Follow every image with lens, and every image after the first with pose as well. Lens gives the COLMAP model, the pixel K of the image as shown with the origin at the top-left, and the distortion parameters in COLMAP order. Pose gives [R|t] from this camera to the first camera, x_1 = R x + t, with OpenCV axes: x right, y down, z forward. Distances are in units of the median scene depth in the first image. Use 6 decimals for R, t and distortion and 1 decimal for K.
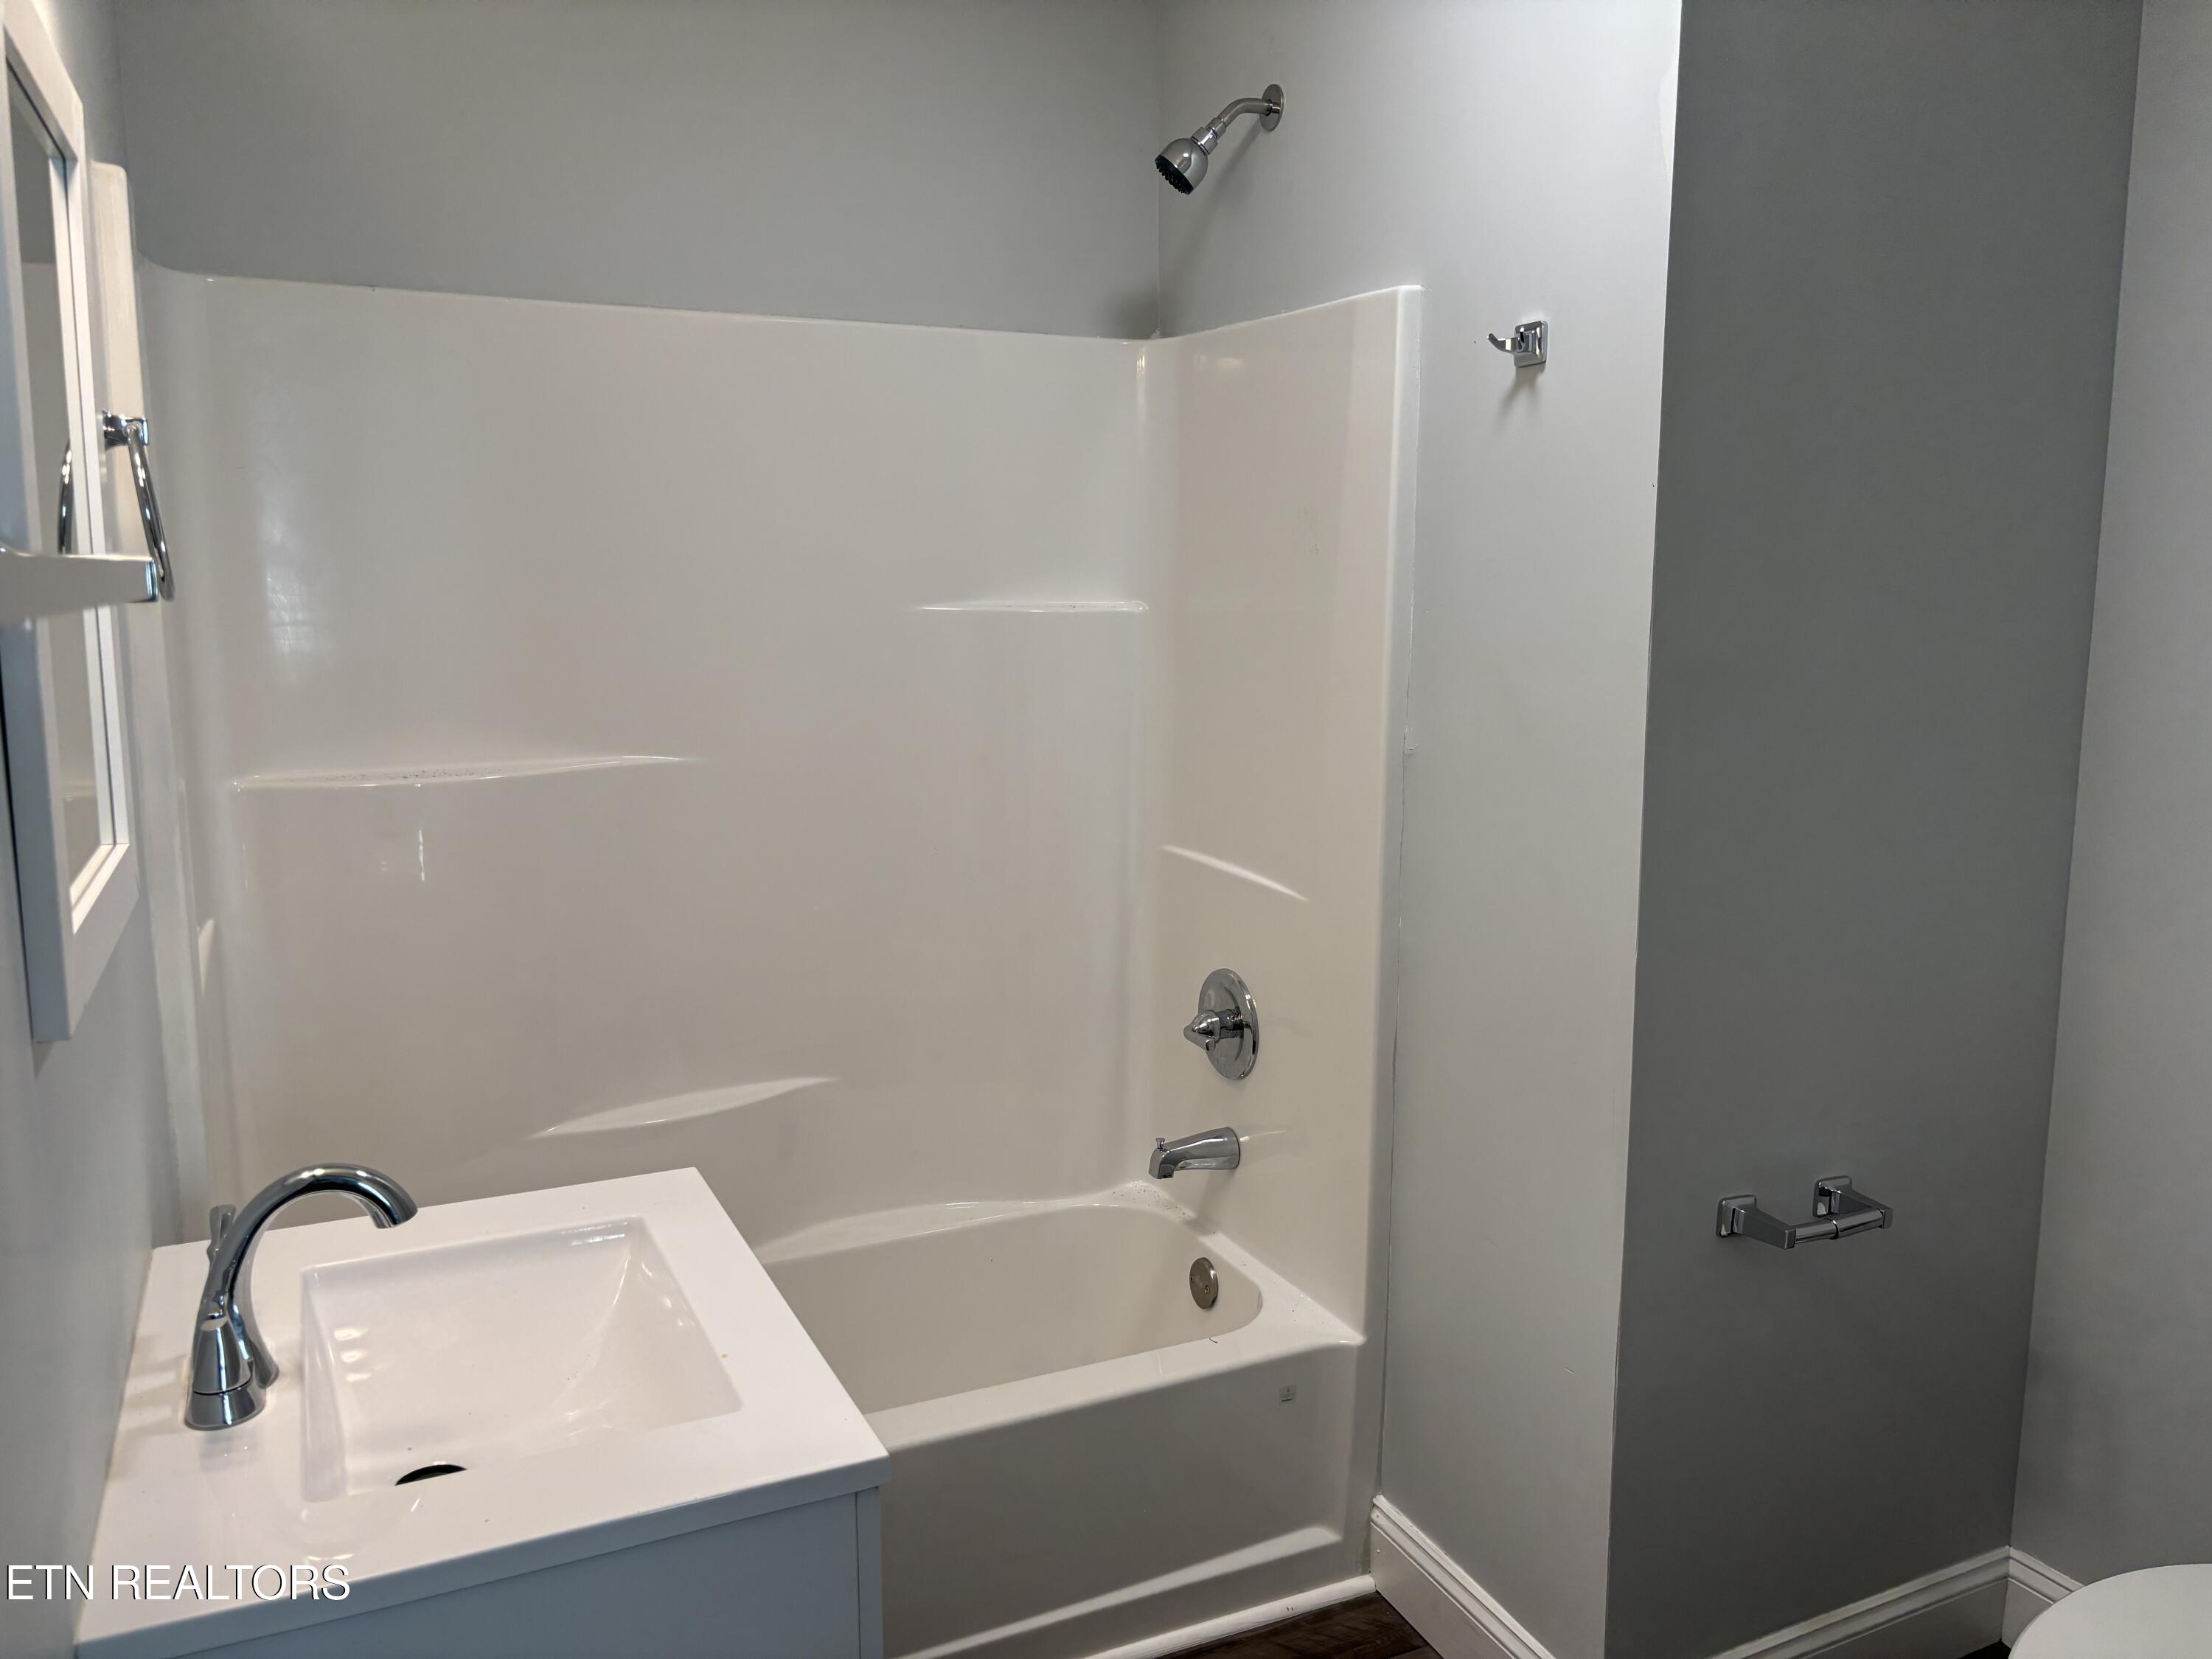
lens RADIAL K [[1650.3, 0, 1104.0], [0, 1650.3, 832.7], [0, 0, 1]] dist [0.069667, -0.083011]
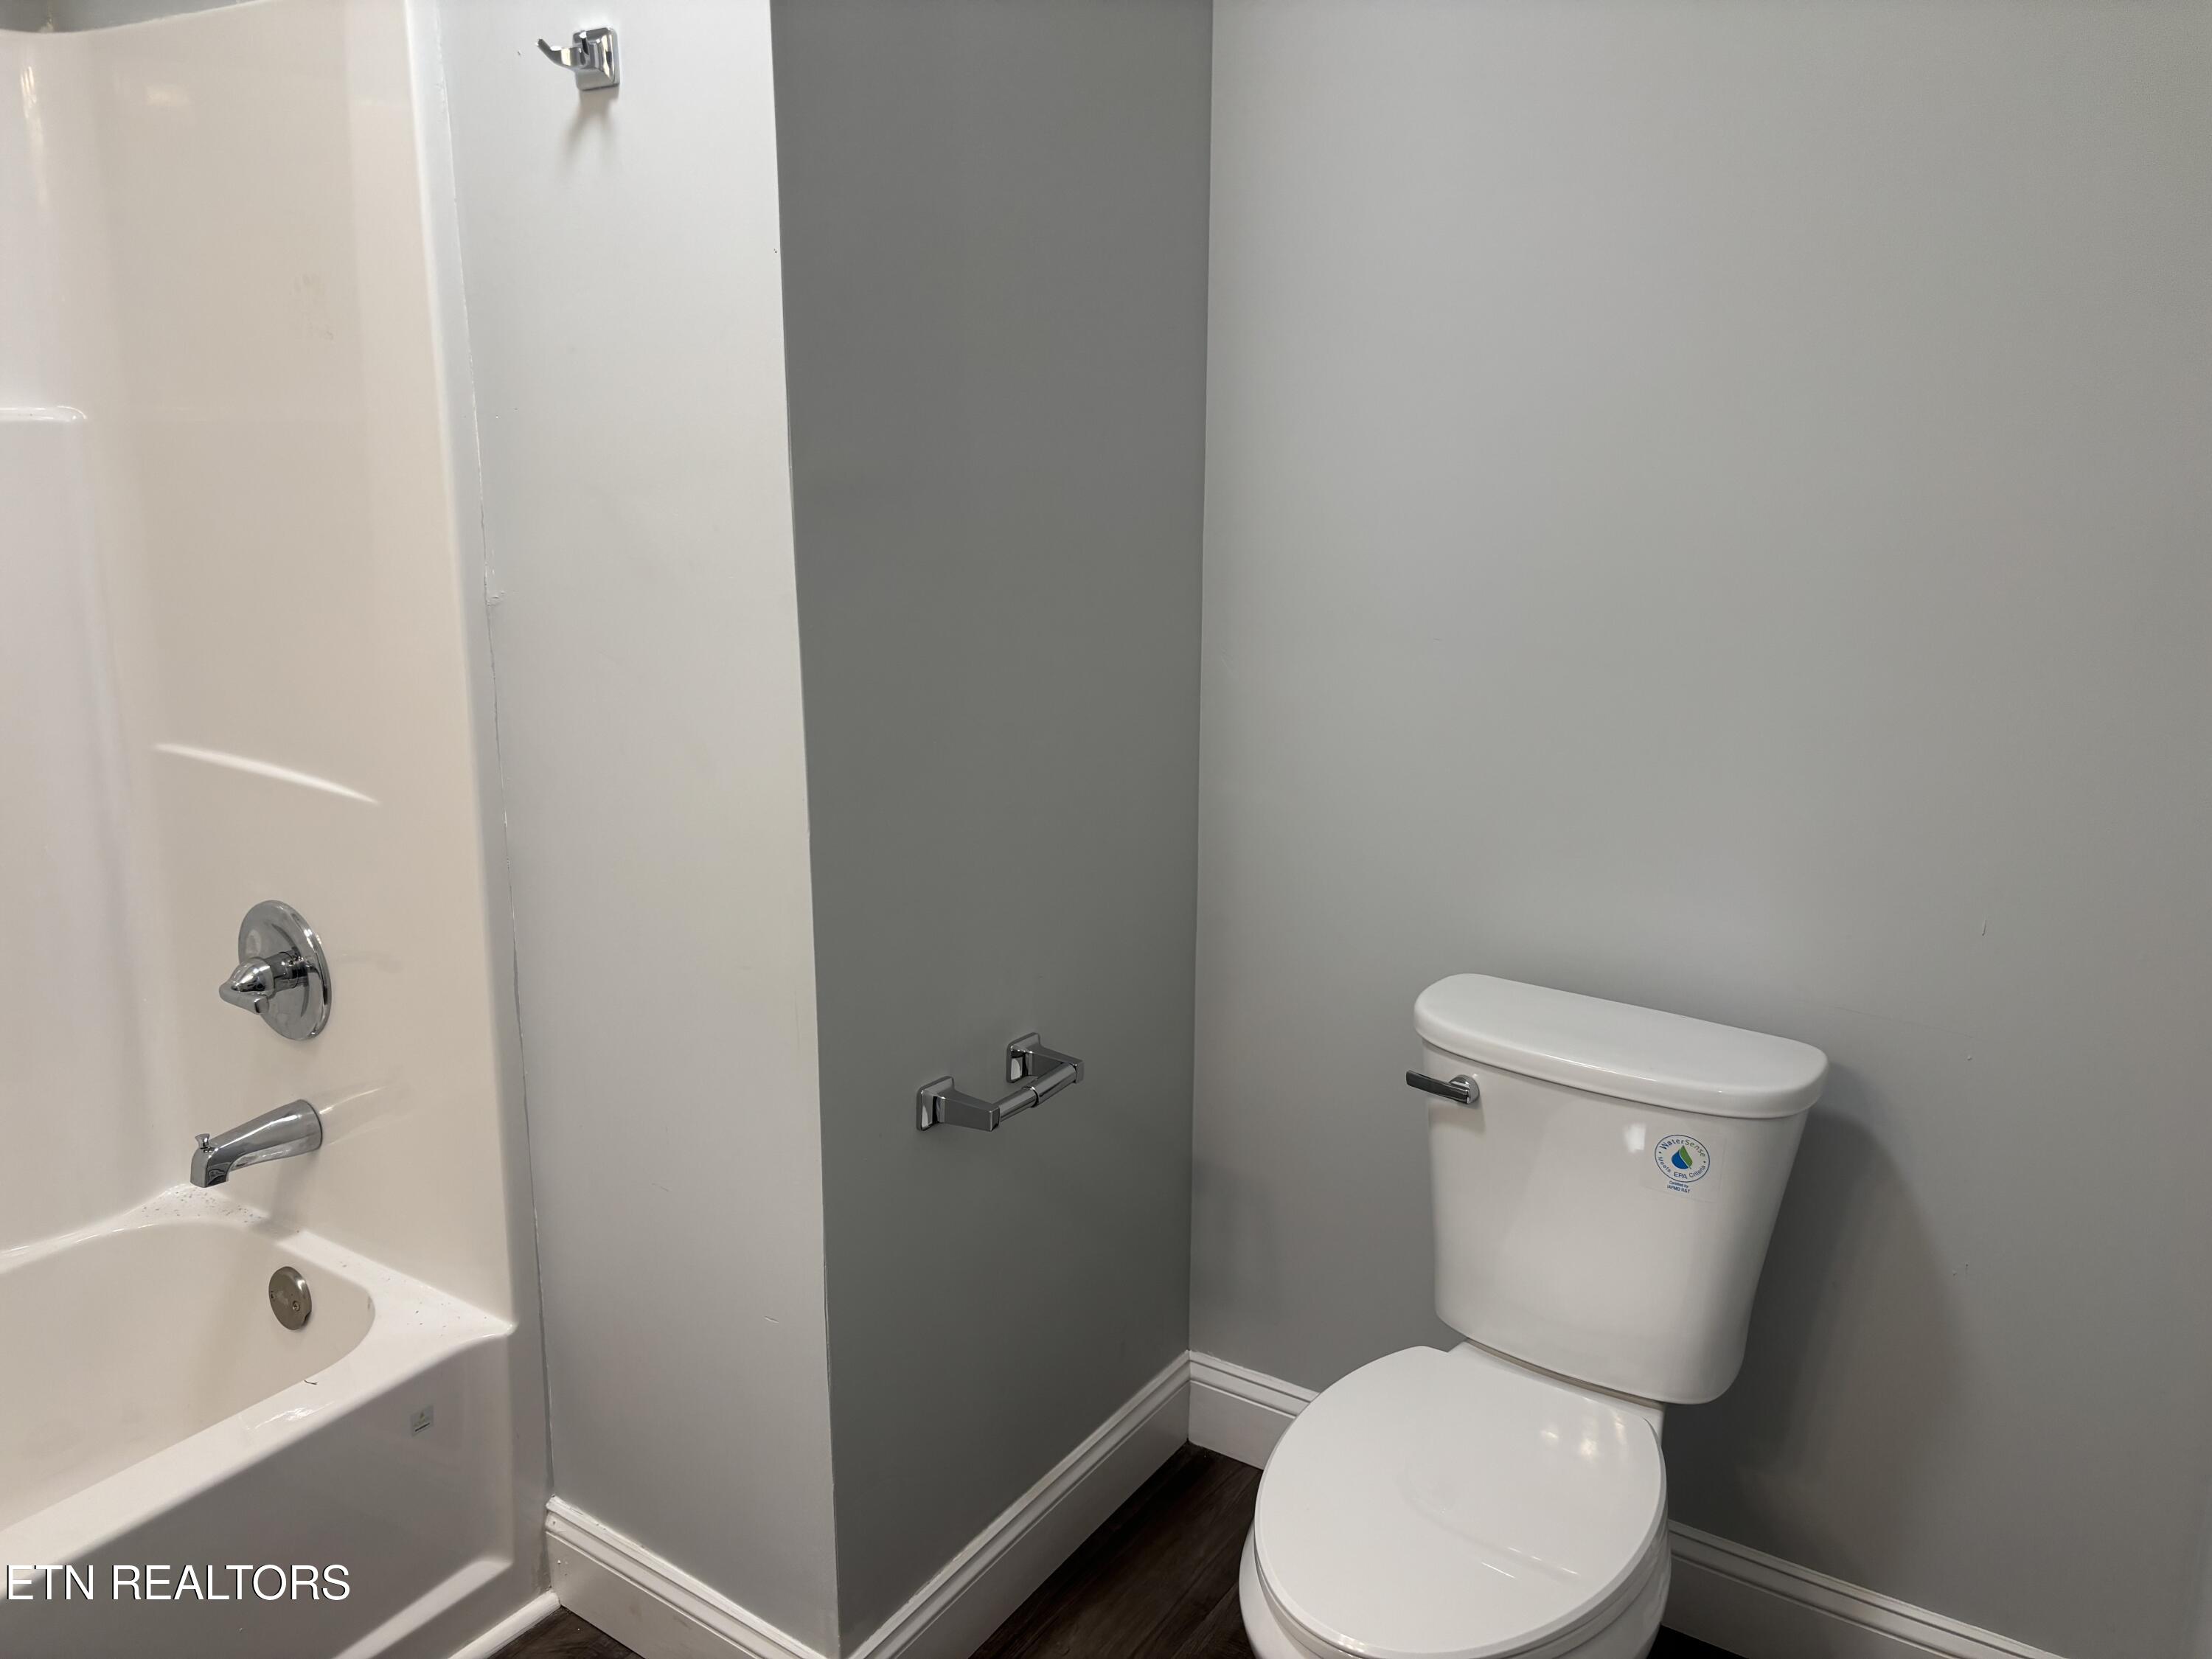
lens RADIAL K [[1650.3, 0, 1104.0], [0, 1650.3, 832.7], [0, 0, 1]] dist [0.069667, -0.083011]
pose [[0.855941, -0.120622, 0.502807, 0.020383], [0.074150, 0.990993, 0.111510, -0.005903], [-0.511728, -0.058163, 0.857176, 0.158646]]
